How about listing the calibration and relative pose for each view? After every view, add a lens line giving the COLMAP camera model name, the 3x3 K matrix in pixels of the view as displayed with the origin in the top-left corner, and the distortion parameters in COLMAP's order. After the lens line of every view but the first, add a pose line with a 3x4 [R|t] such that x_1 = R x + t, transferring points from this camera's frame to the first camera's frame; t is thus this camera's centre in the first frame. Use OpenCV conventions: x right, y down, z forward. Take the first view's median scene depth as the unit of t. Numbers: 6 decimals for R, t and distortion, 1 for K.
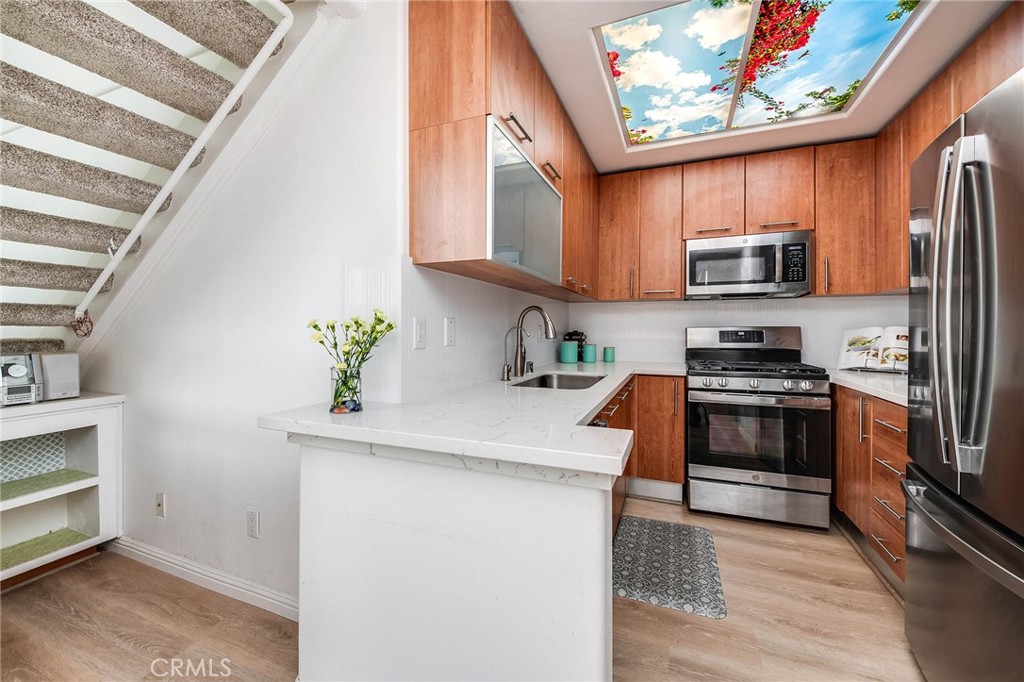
lens RADIAL K [[408.6, 0, 511.0], [0, 408.6, 335.4], [0, 0, 1]] dist [0.000225, -0.003039]
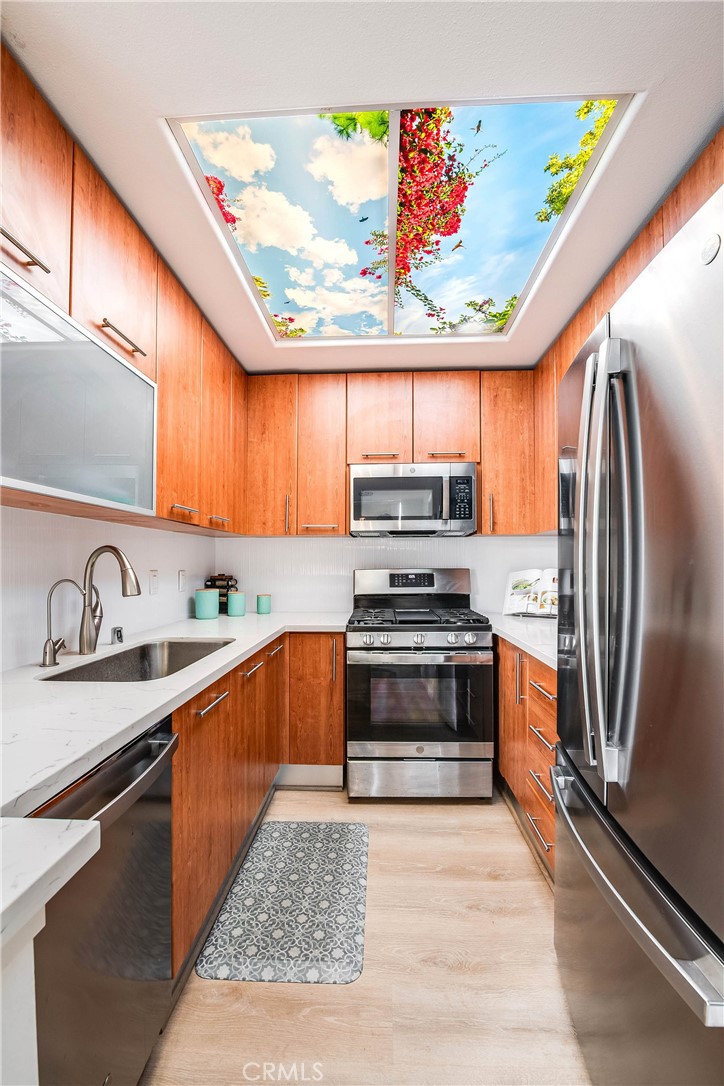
lens RADIAL K [[452.0, 0, 364.1], [0, 452.0, 573.4], [0, 0, 1]] dist [-0.018756, -0.000397]
pose [[0.939363, -0.011840, 0.342720, 0.177918], [0.008538, 0.999901, 0.011142, -0.029736], [-0.342818, -0.007540, 0.939371, 0.166955]]
